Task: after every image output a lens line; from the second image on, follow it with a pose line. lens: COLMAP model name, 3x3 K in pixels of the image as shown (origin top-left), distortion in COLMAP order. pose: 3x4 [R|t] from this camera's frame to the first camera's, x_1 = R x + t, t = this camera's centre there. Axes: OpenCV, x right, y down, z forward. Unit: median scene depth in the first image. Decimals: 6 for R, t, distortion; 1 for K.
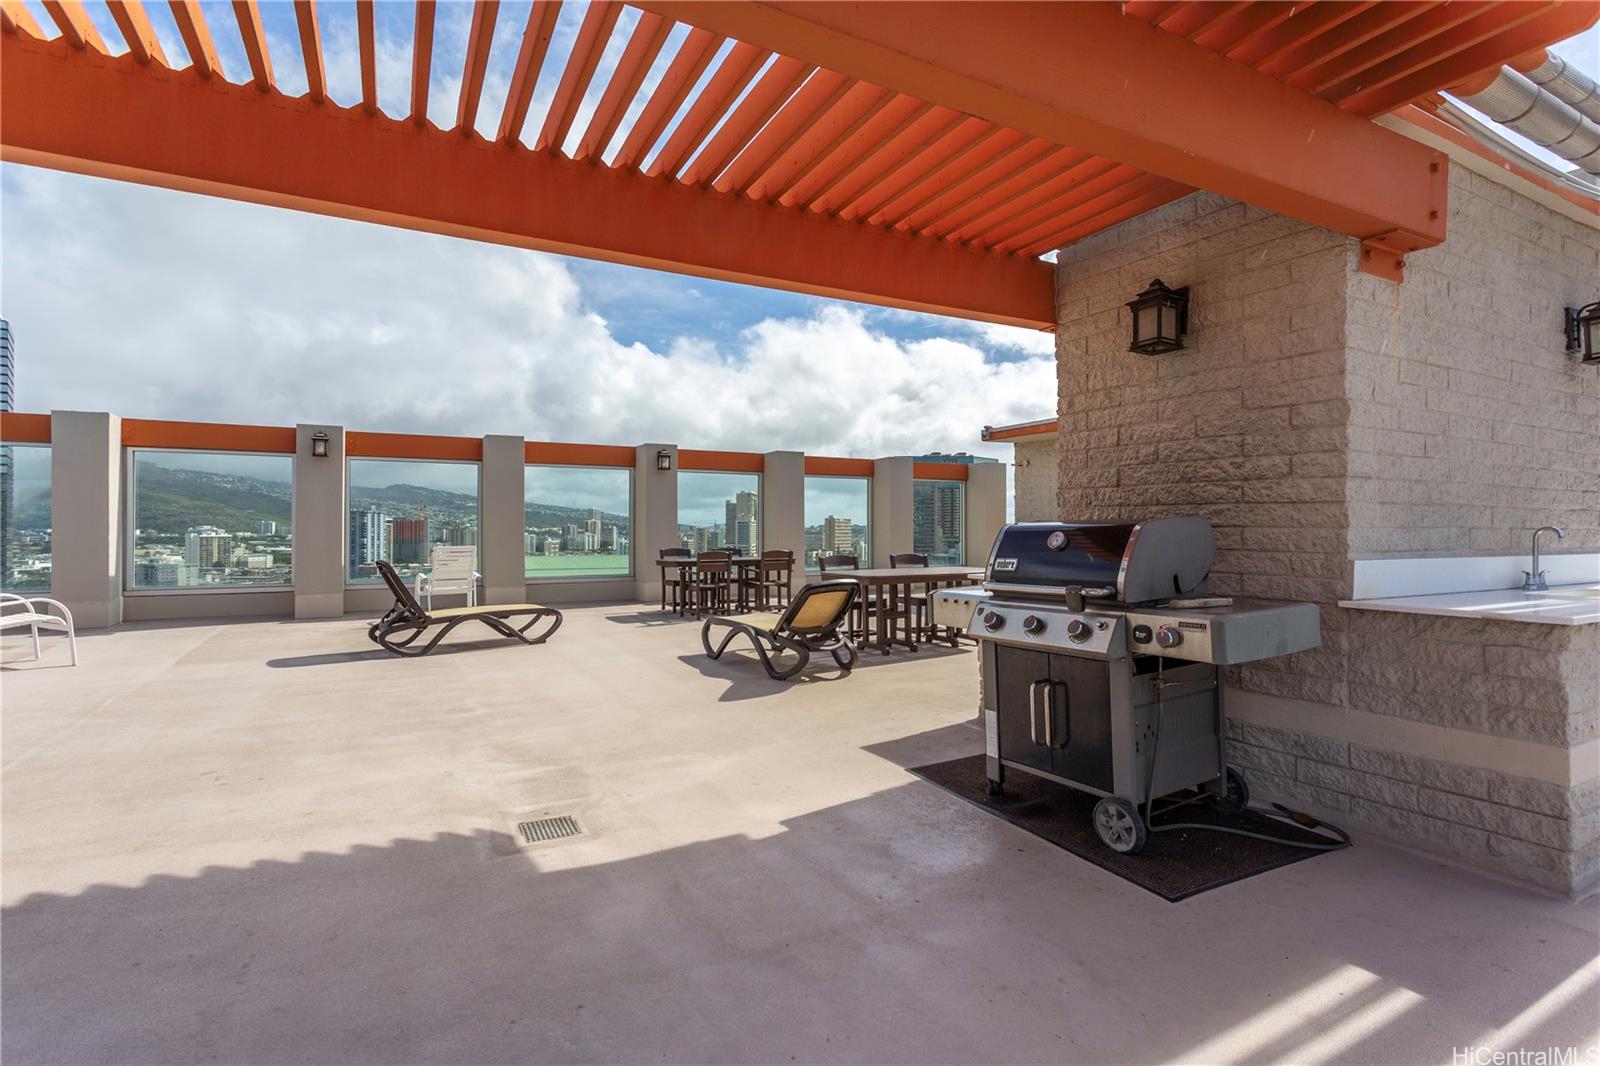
lens RADIAL K [[765.5, 0, 804.9], [0, 765.5, 527.3], [0, 0, 1]] dist [0.000180, 0.001580]
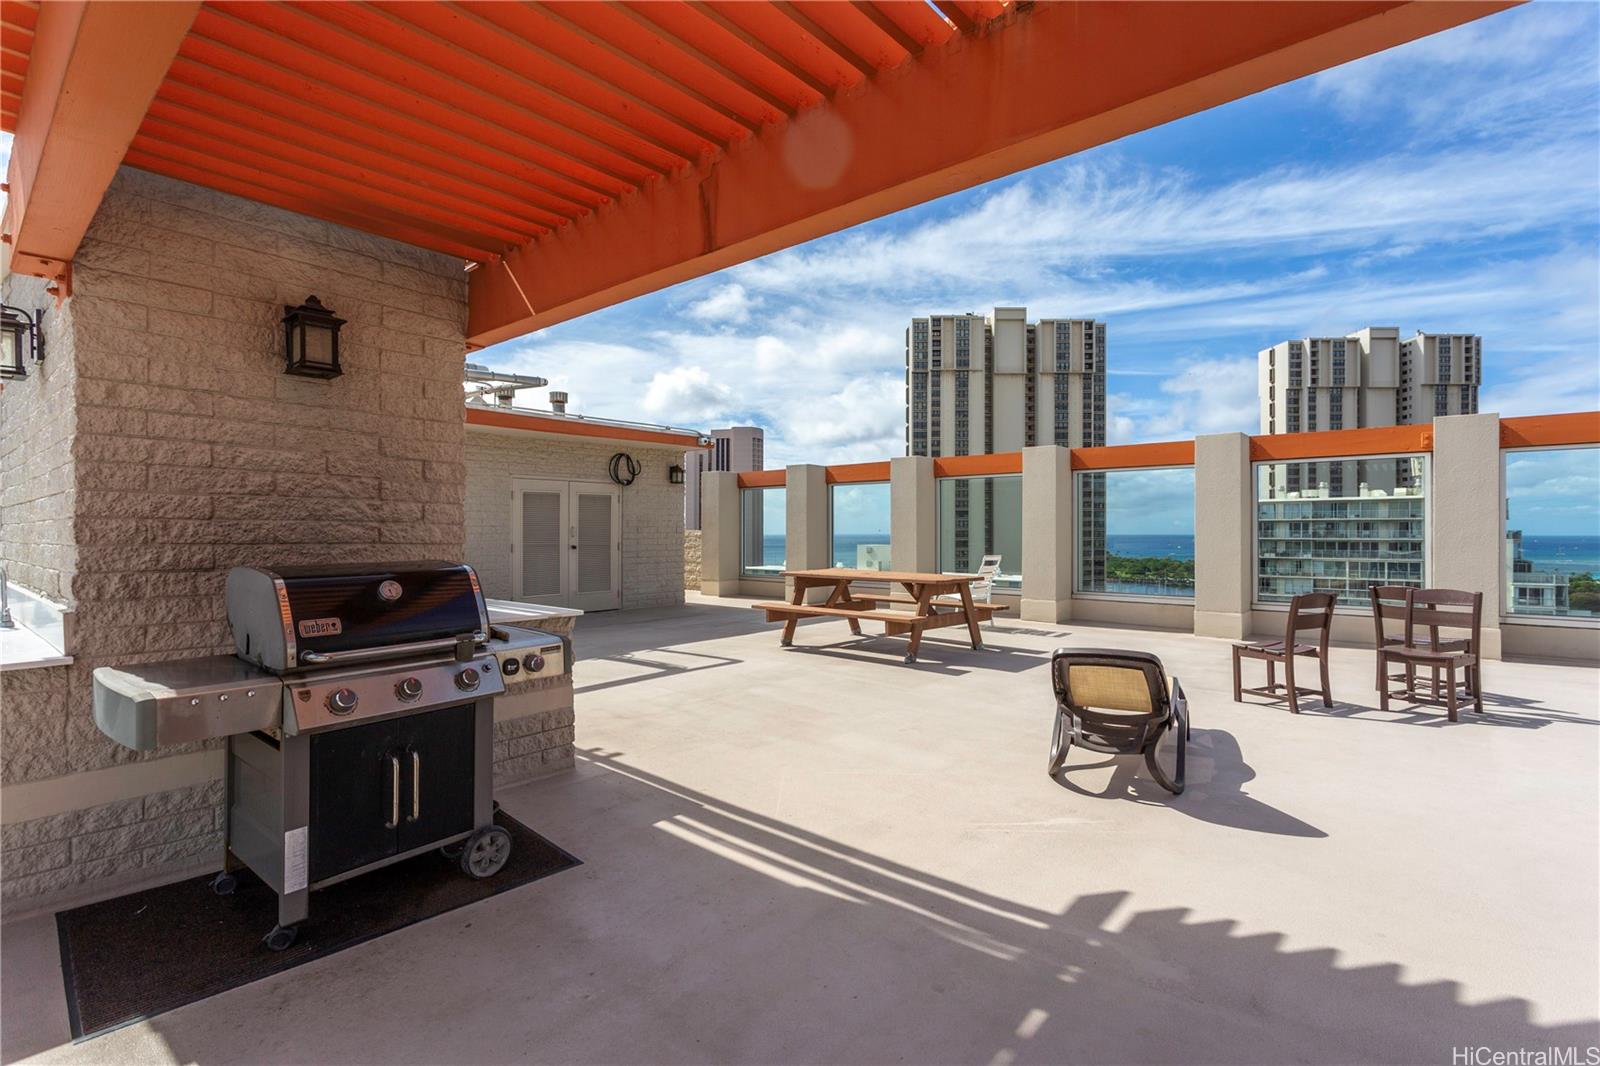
lens RADIAL K [[765.5, 0, 803.3], [0, 765.5, 535.9], [0, 0, 1]] dist [0.000180, 0.001580]
pose [[-0.346218, -0.007030, 0.938128, -0.616155], [-0.006982, 0.999964, 0.004917, -0.050207], [-0.938128, -0.004848, -0.346254, 0.797208]]
